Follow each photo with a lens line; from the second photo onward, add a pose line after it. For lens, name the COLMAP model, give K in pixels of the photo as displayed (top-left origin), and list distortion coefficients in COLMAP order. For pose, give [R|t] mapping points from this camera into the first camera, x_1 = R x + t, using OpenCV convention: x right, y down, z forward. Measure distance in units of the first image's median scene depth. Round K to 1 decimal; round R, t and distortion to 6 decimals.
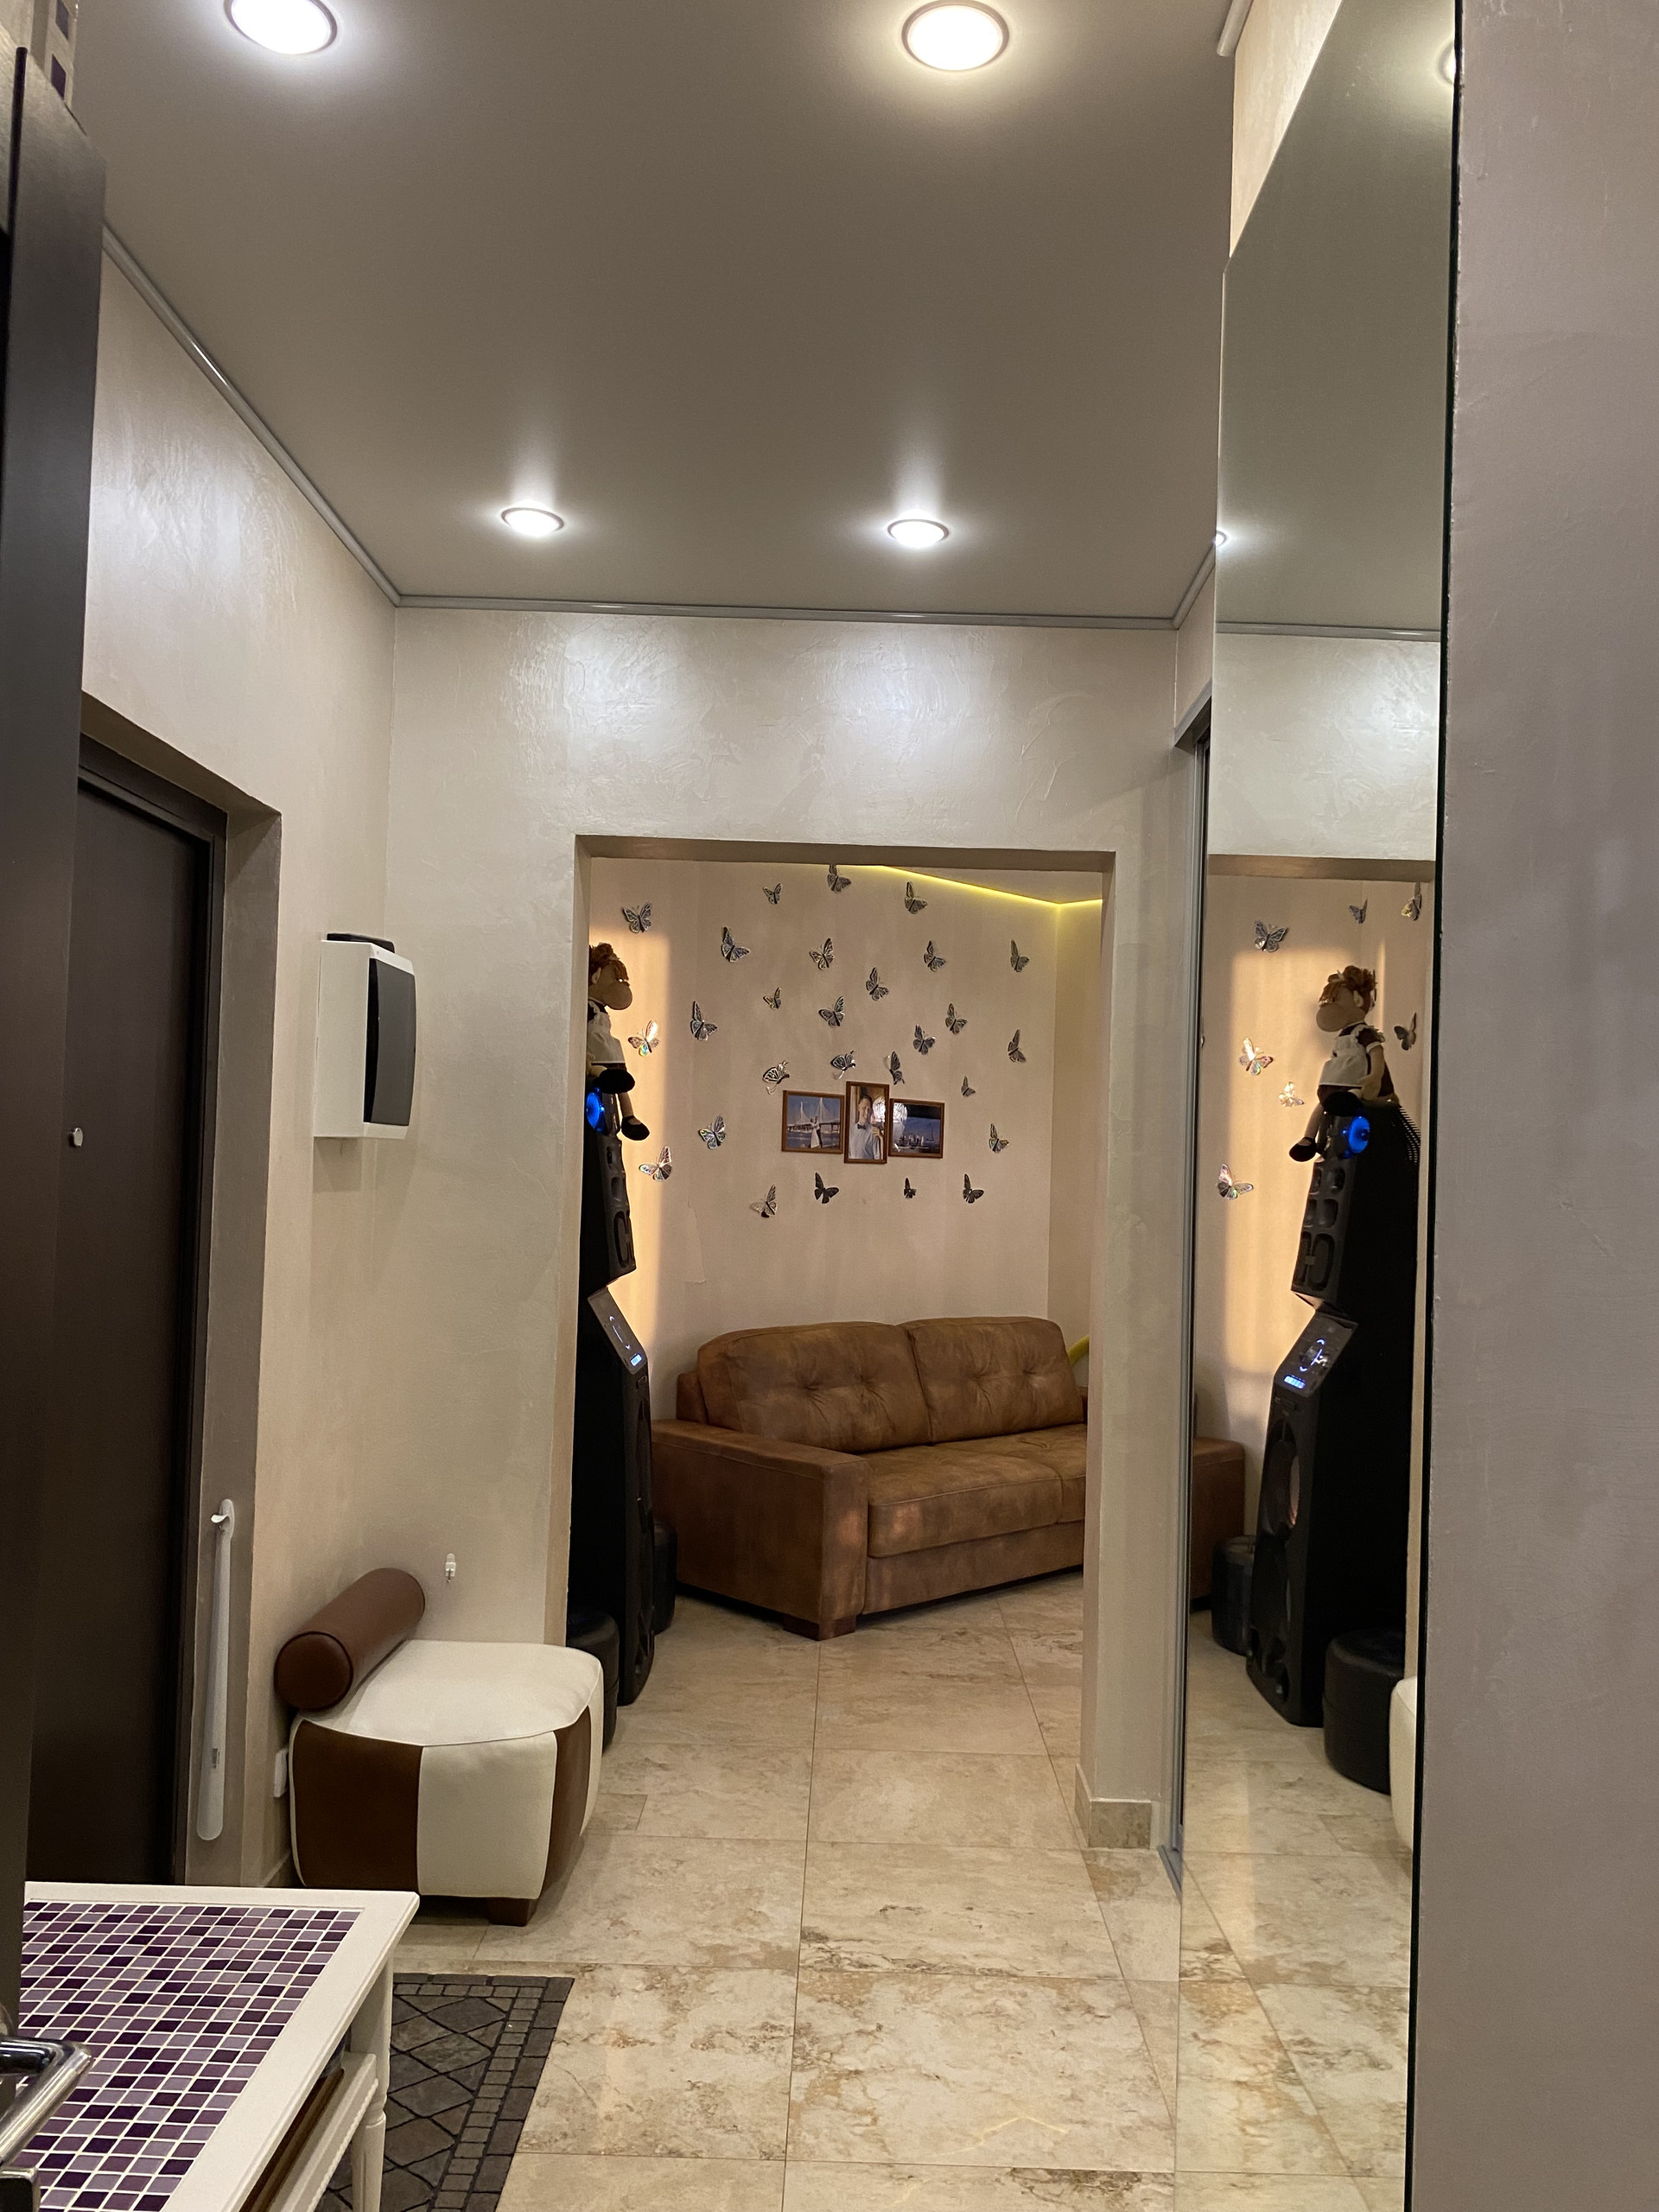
lens RADIAL K [[1708.4, 0, 829.5], [0, 1708.4, 1106.0], [0, 0, 1]] dist [-0.006590, -0.011899]
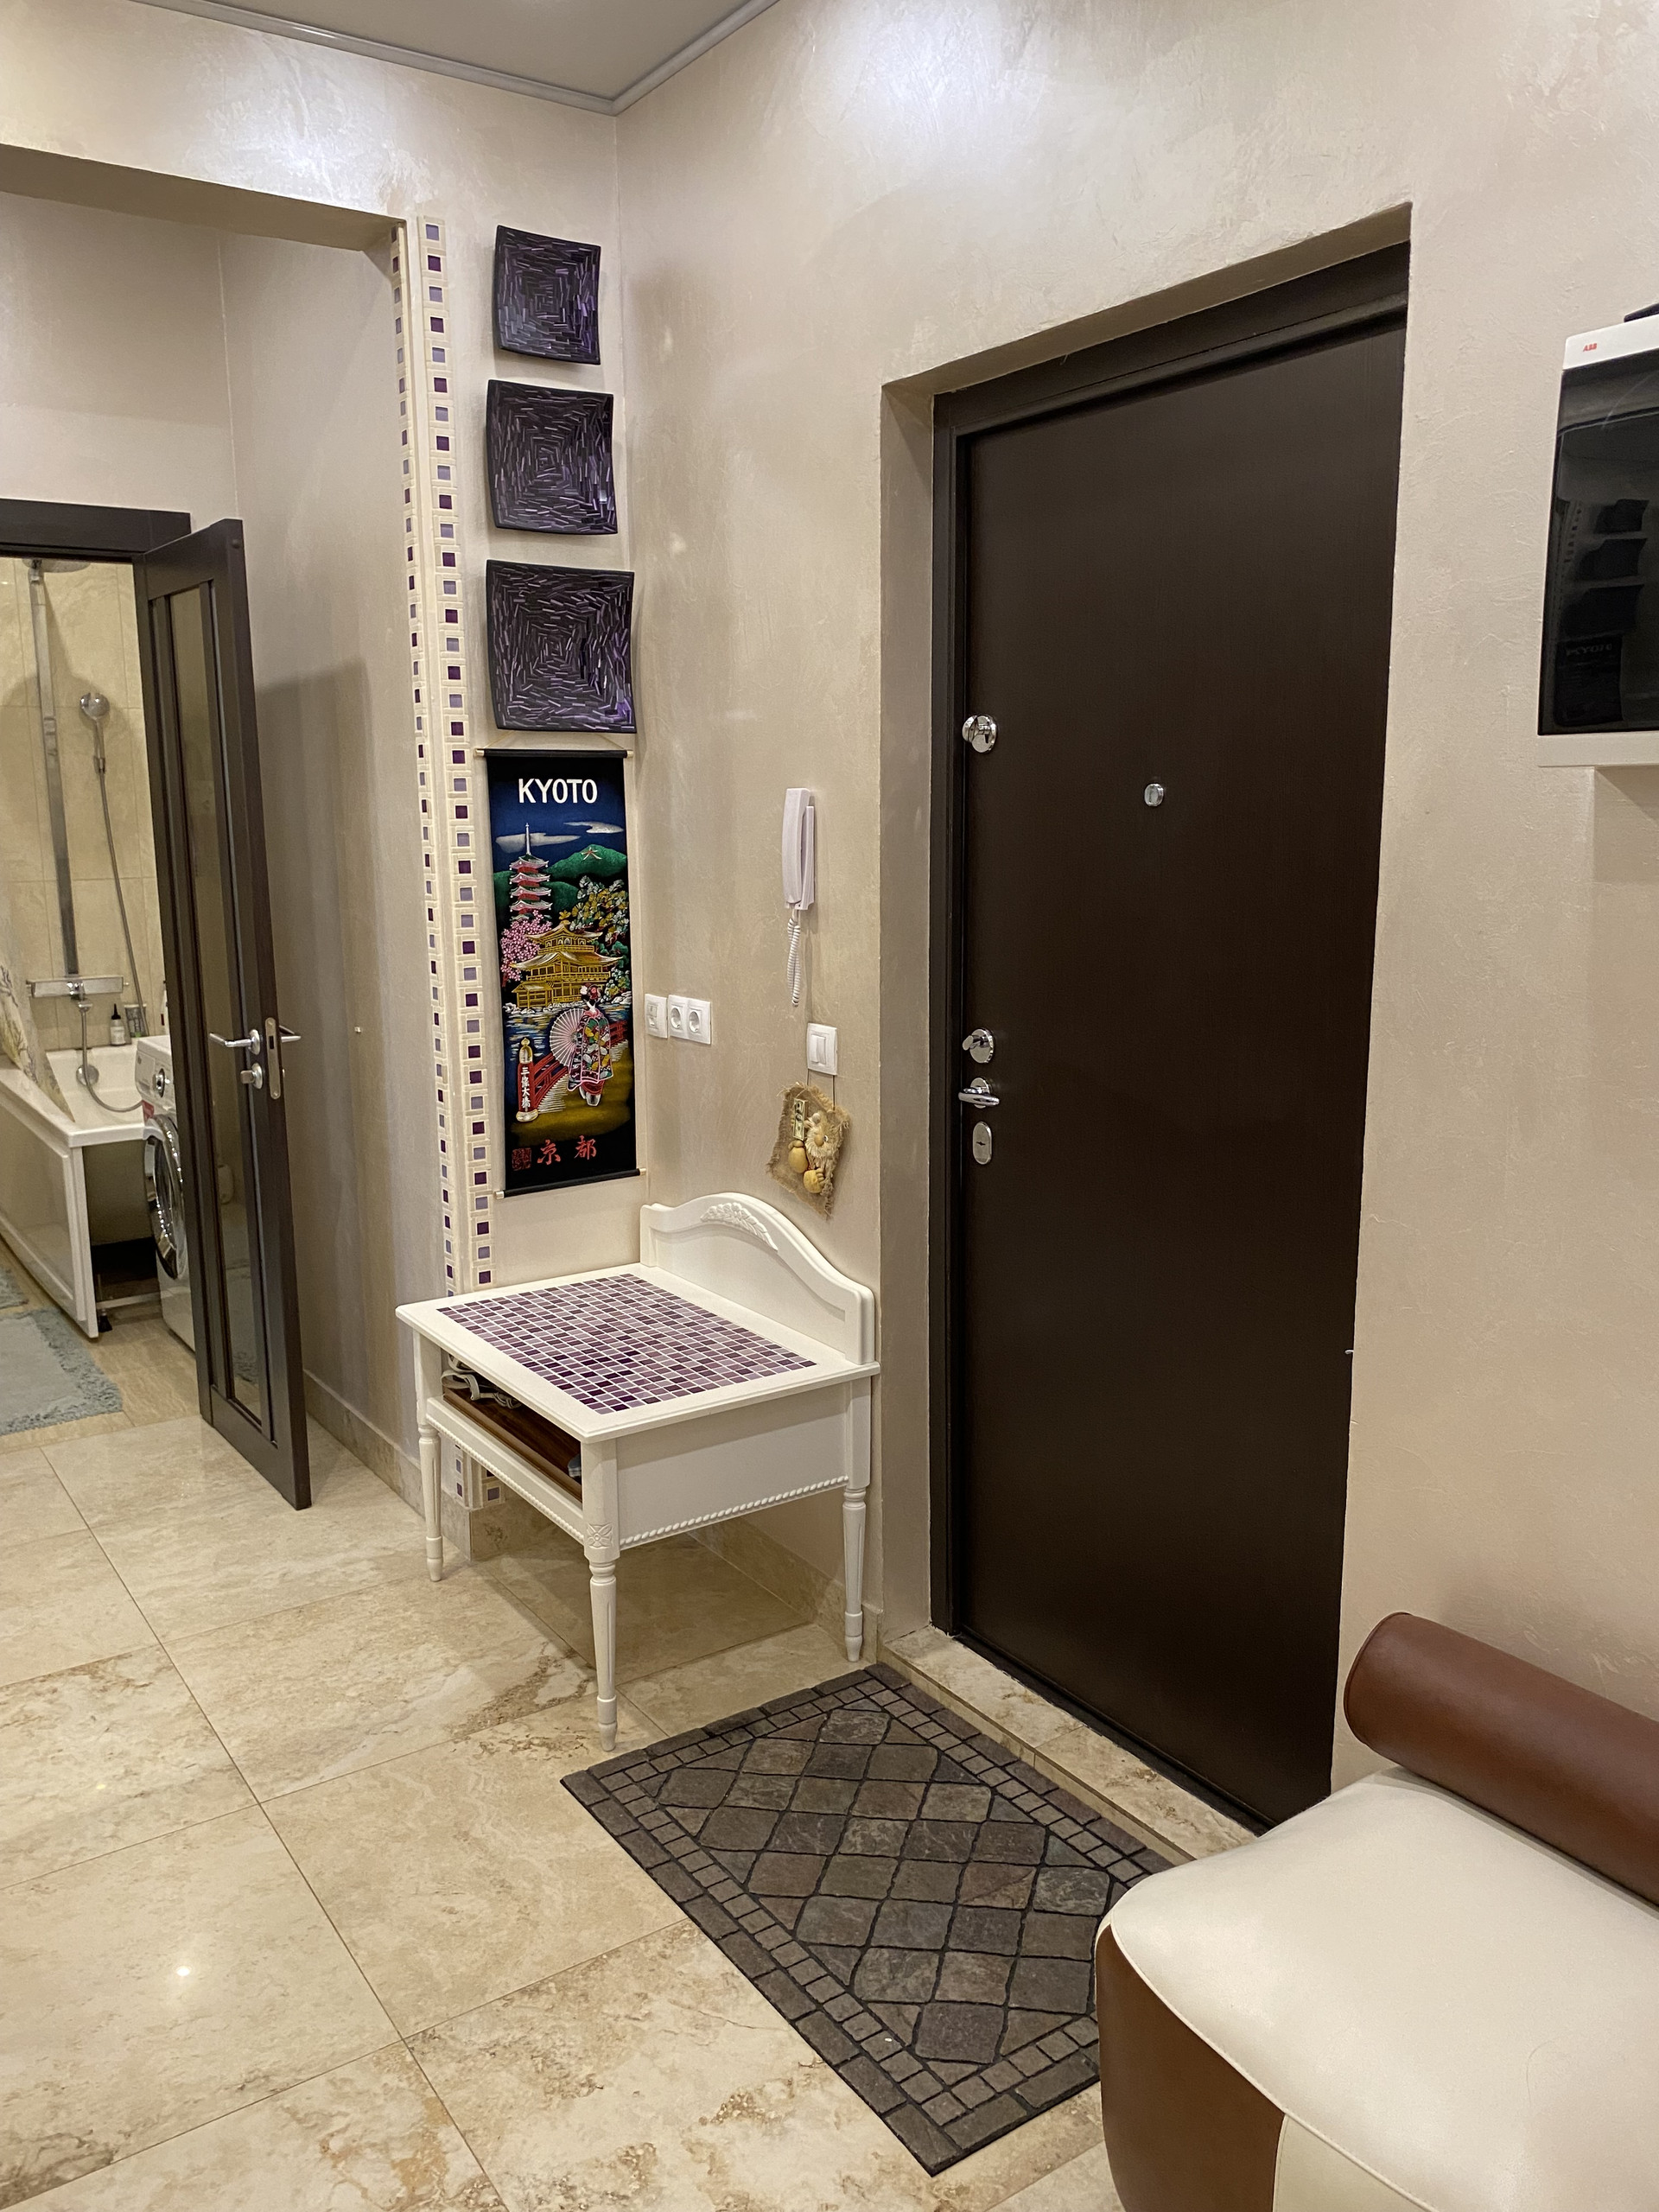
lens RADIAL K [[1708.4, 0, 829.5], [0, 1708.4, 1106.0], [0, 0, 1]] dist [-0.006590, -0.011899]
pose [[-0.819900, 0.076912, -0.567317, 0.236334], [0.002635, 0.991431, 0.130602, 0.068287], [0.572501, 0.105586, -0.813077, 1.740296]]
